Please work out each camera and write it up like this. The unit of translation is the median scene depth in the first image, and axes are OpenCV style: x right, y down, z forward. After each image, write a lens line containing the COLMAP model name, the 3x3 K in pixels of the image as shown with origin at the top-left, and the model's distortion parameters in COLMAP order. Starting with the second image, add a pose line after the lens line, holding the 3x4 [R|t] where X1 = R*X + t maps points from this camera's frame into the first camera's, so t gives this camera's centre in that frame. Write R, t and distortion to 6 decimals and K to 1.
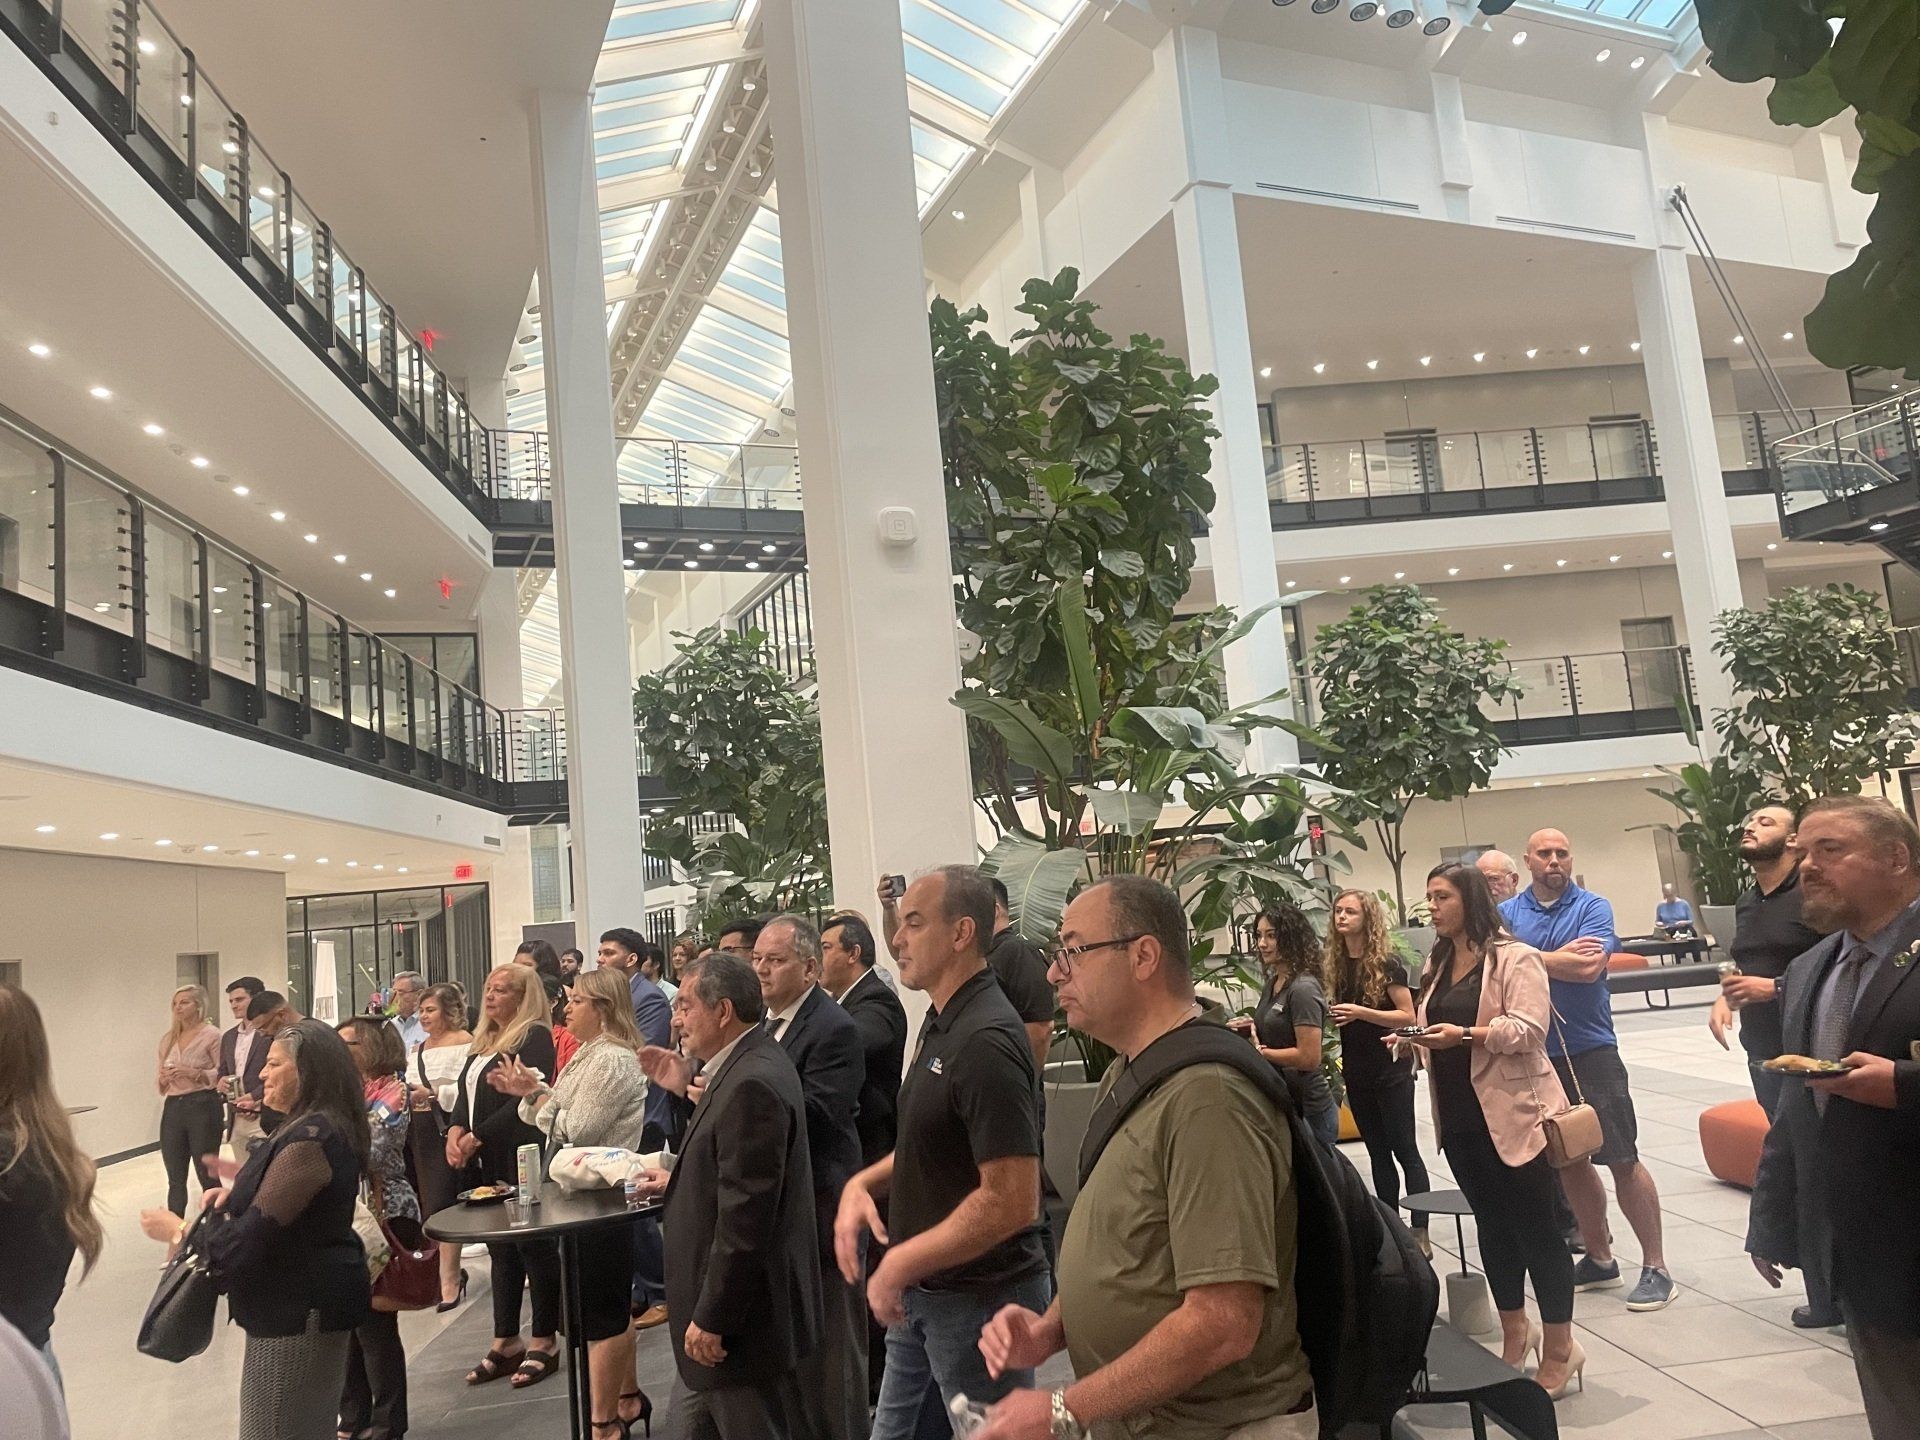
lens RADIAL K [[1439.5, 0, 998.2], [0, 1439.5, 710.3], [0, 0, 1]] dist [0.089138, -0.112949]
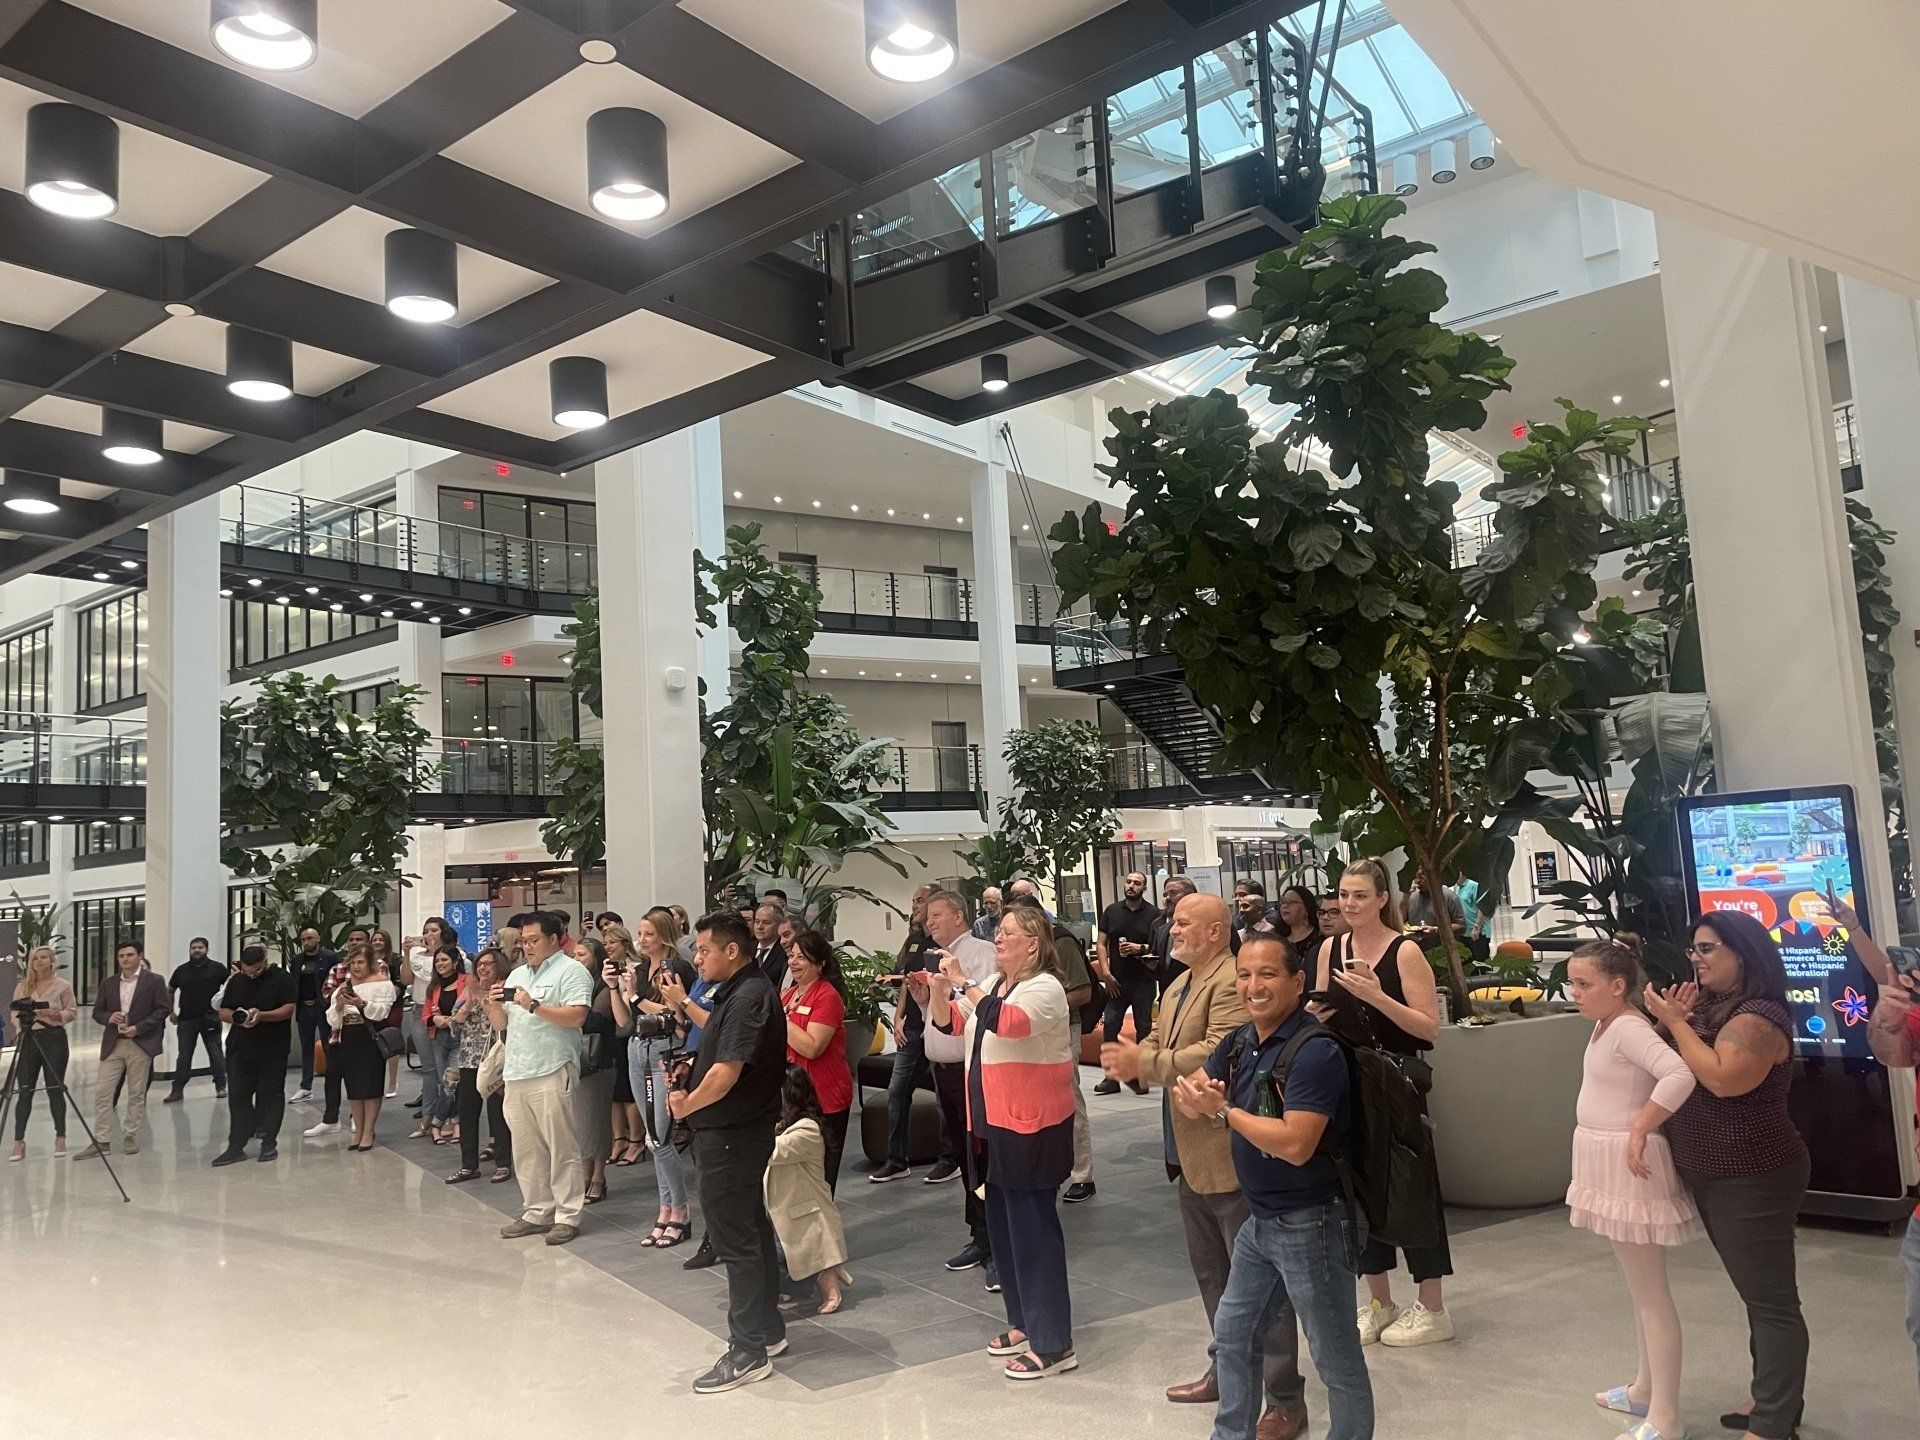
lens RADIAL K [[1439.5, 0, 960.8], [0, 1439.5, 734.5], [0, 0, 1]] dist [0.089138, -0.112949]
pose [[0.883041, 0.096661, 0.459234, -0.246140], [-0.092852, 0.995199, -0.030932, -0.019231], [-0.460019, -0.015327, 0.887777, -0.287604]]
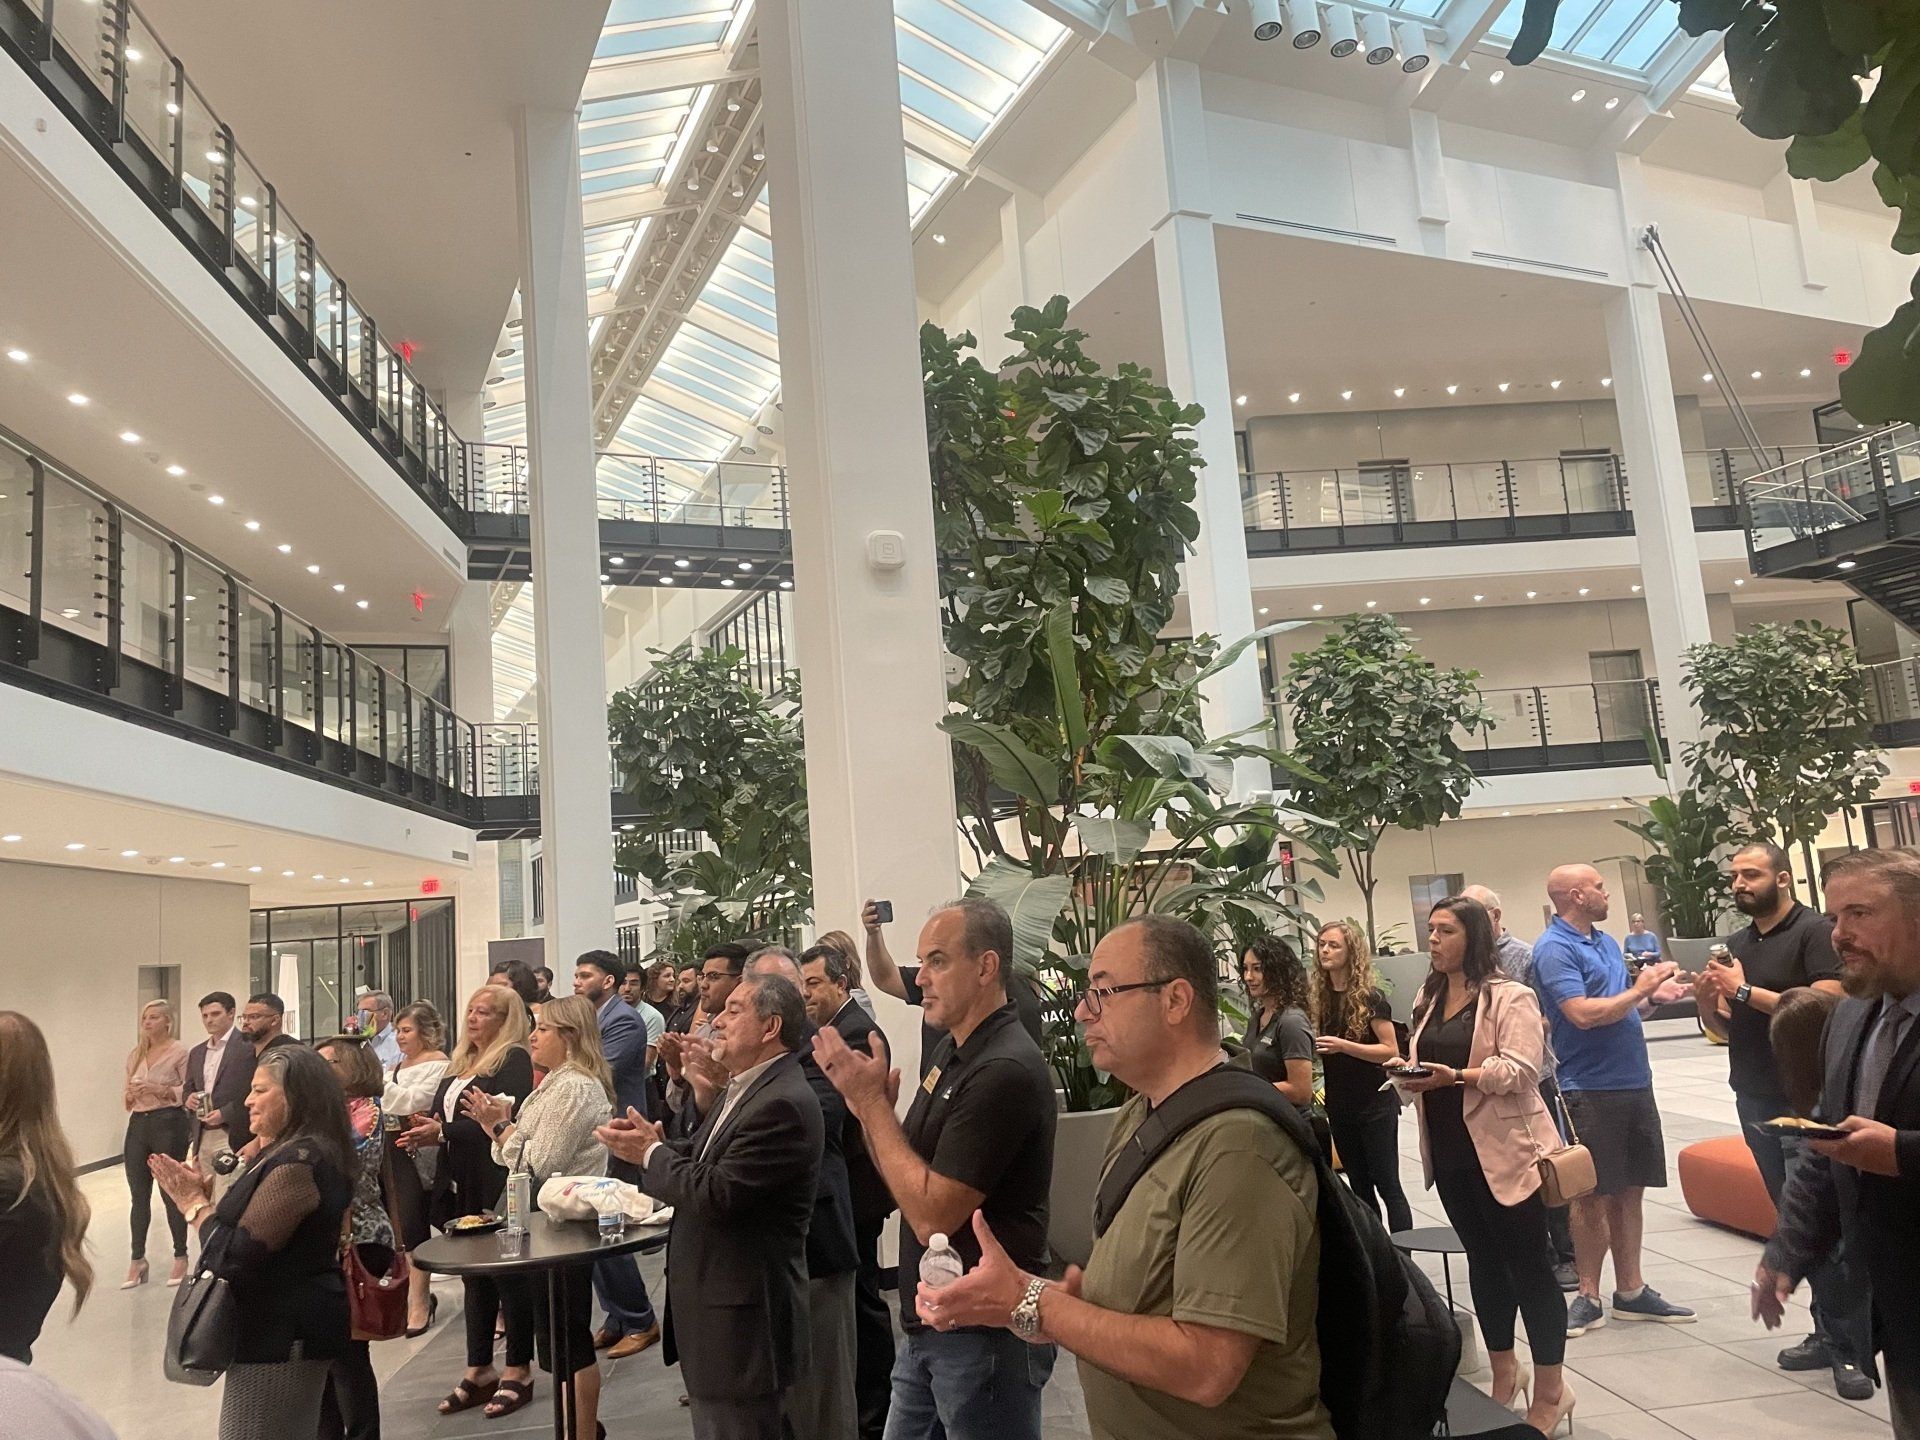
lens RADIAL K [[1439.5, 0, 986.1], [0, 1439.5, 704.5], [0, 0, 1]] dist [0.089138, -0.112949]
pose [[0.999758, 0.016627, 0.014405, -0.005962], [-0.016369, 0.999707, -0.017838, -0.001581], [-0.014697, 0.017598, 0.999737, 0.000573]]
